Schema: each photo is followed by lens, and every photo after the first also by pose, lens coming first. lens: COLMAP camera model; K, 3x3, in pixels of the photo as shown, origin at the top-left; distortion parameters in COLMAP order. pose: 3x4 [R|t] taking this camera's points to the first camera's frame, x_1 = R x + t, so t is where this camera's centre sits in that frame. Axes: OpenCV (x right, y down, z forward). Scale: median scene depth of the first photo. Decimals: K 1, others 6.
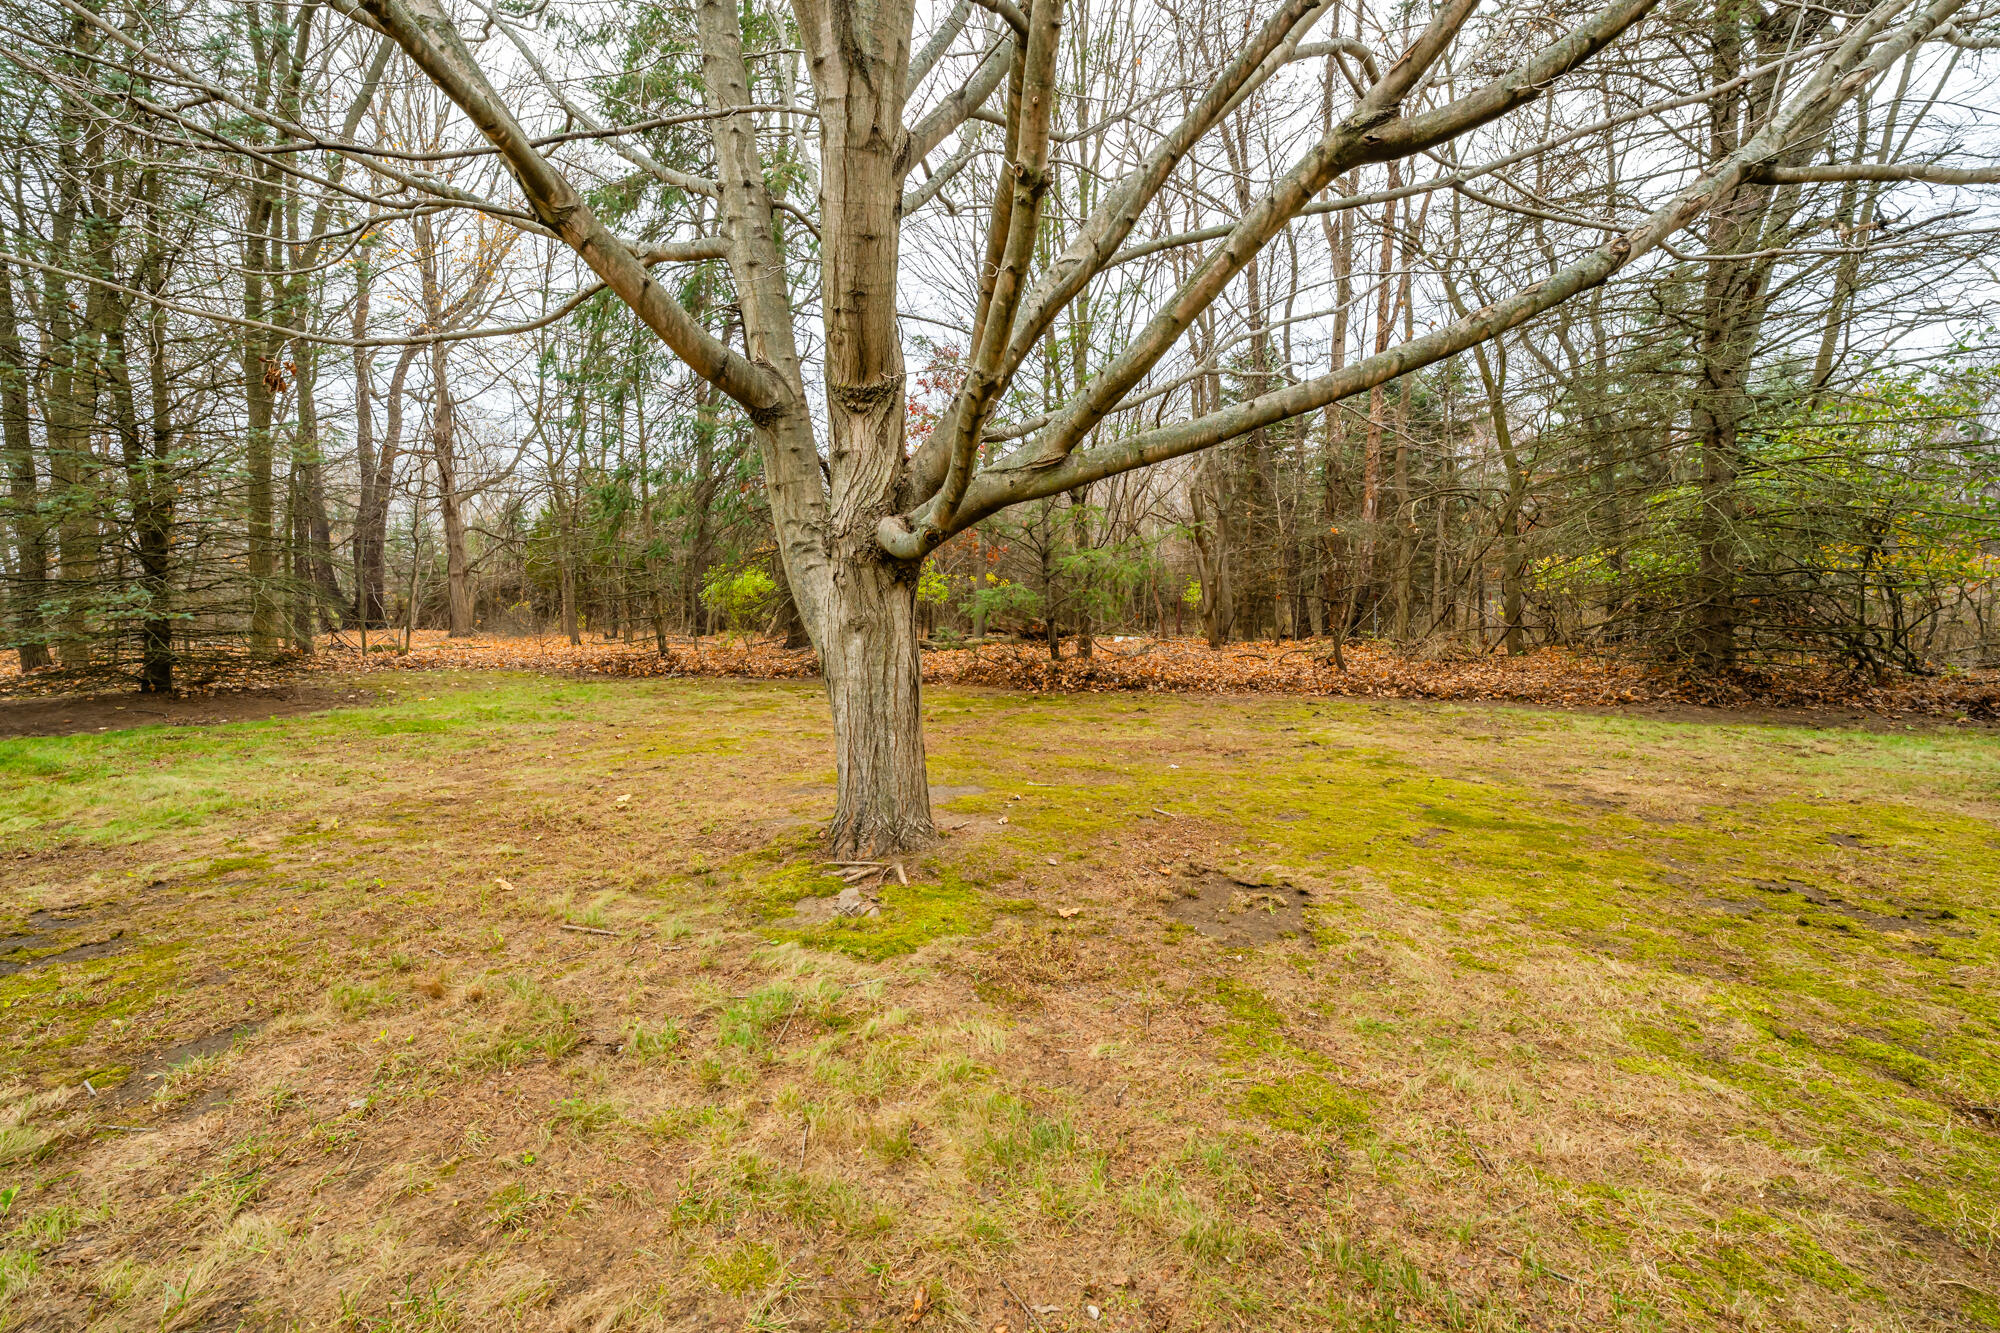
lens RADIAL K [[798.8, 0, 997.4], [0, 798.8, 666.8], [0, 0, 1]] dist [0.000093, -0.000002]
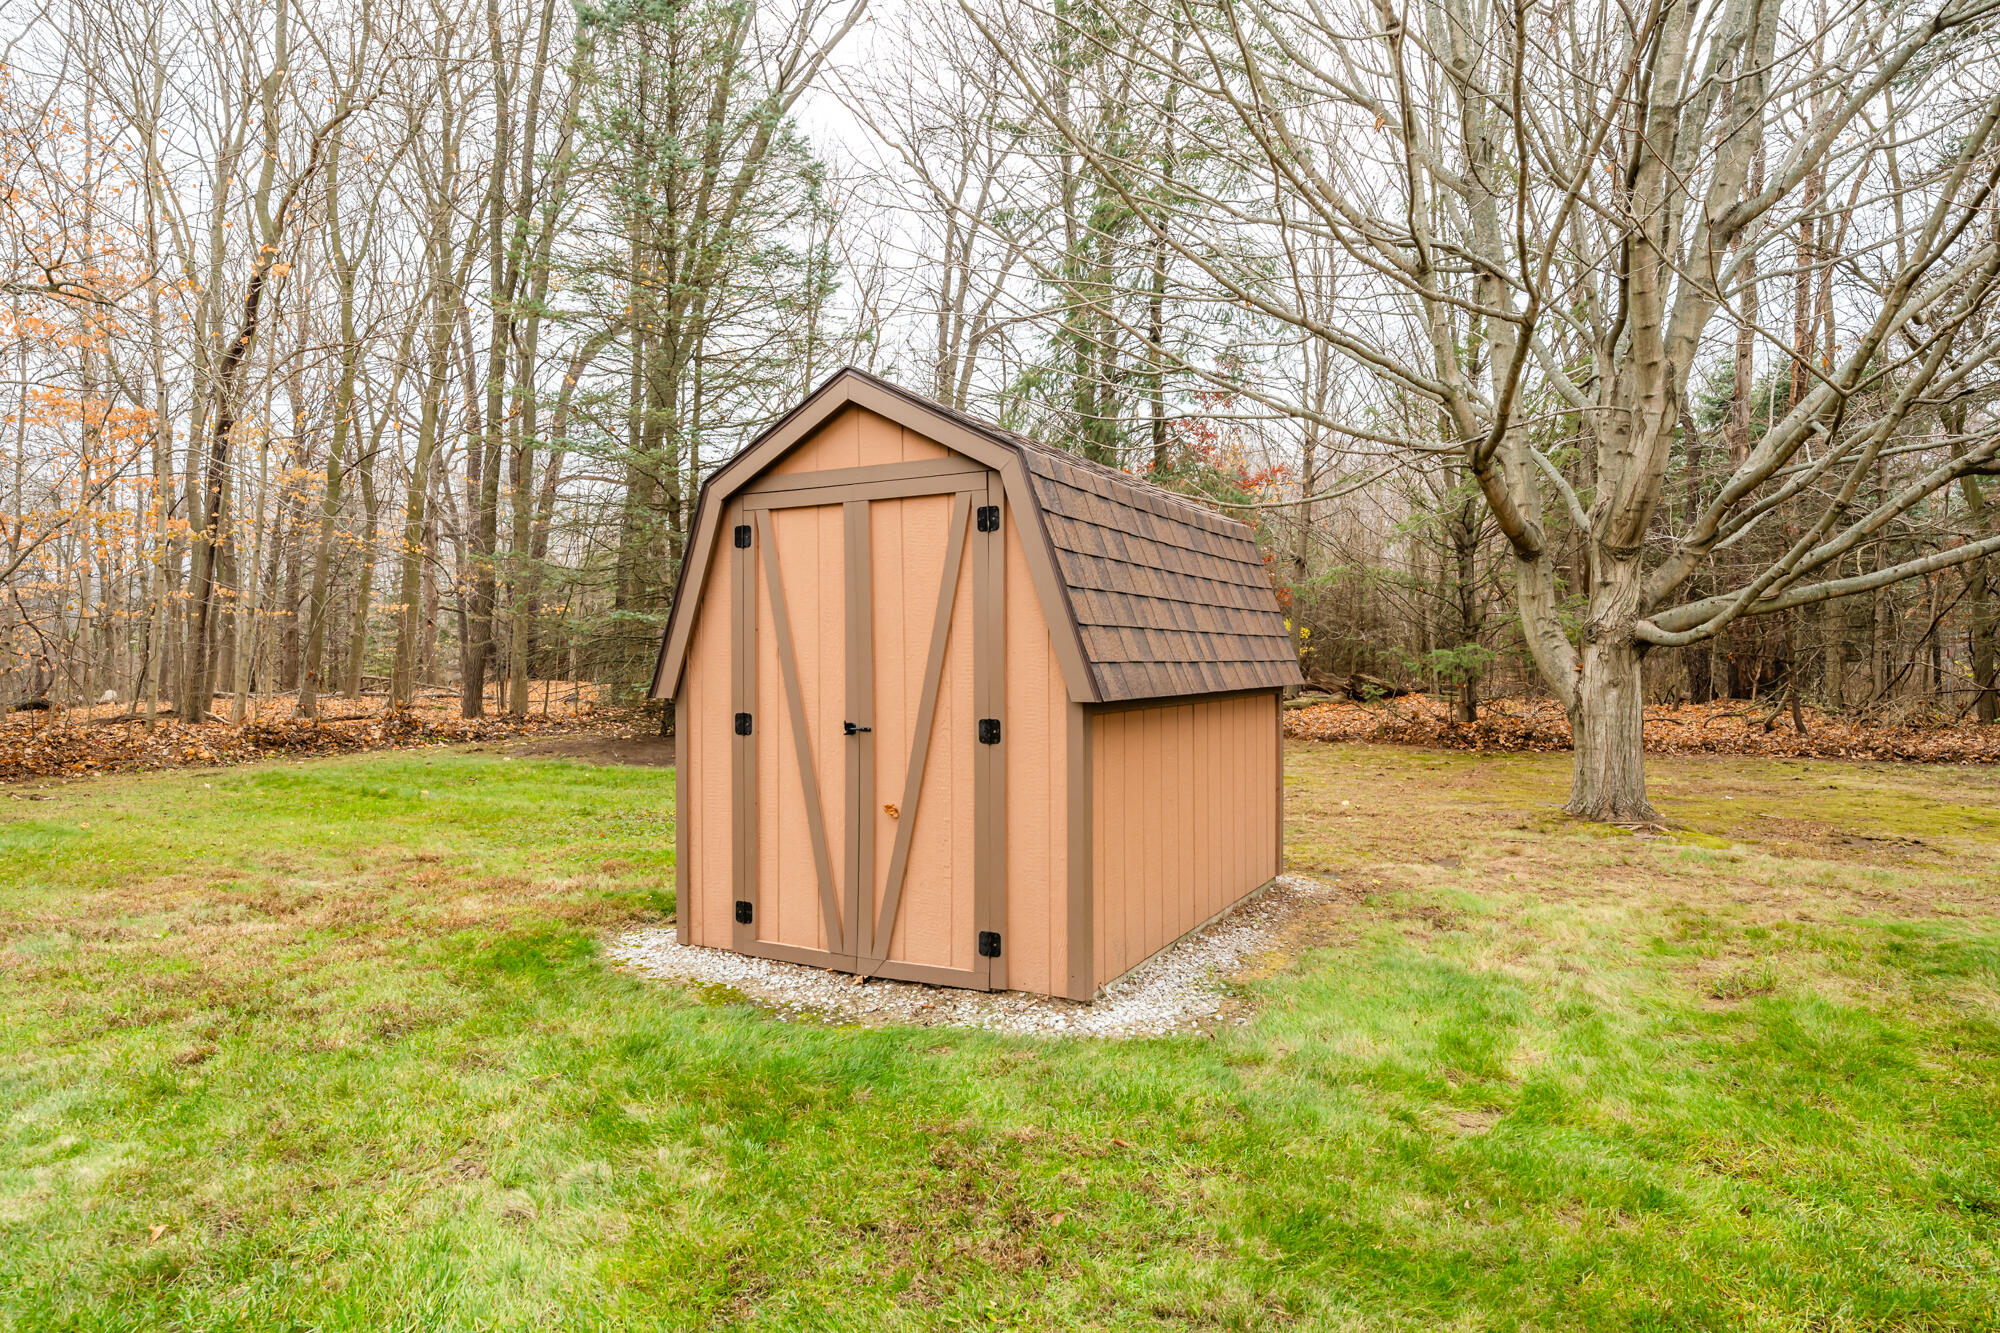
lens RADIAL K [[1121.9, 0, 1001.9], [0, 1121.9, 664.4], [0, 0, 1]] dist [-0.002211, -0.000341]
pose [[0.992150, 0.007161, -0.124845, -0.397326], [-0.015567, 0.997666, -0.066484, 0.029086], [0.124078, 0.067906, 0.989946, -0.514305]]
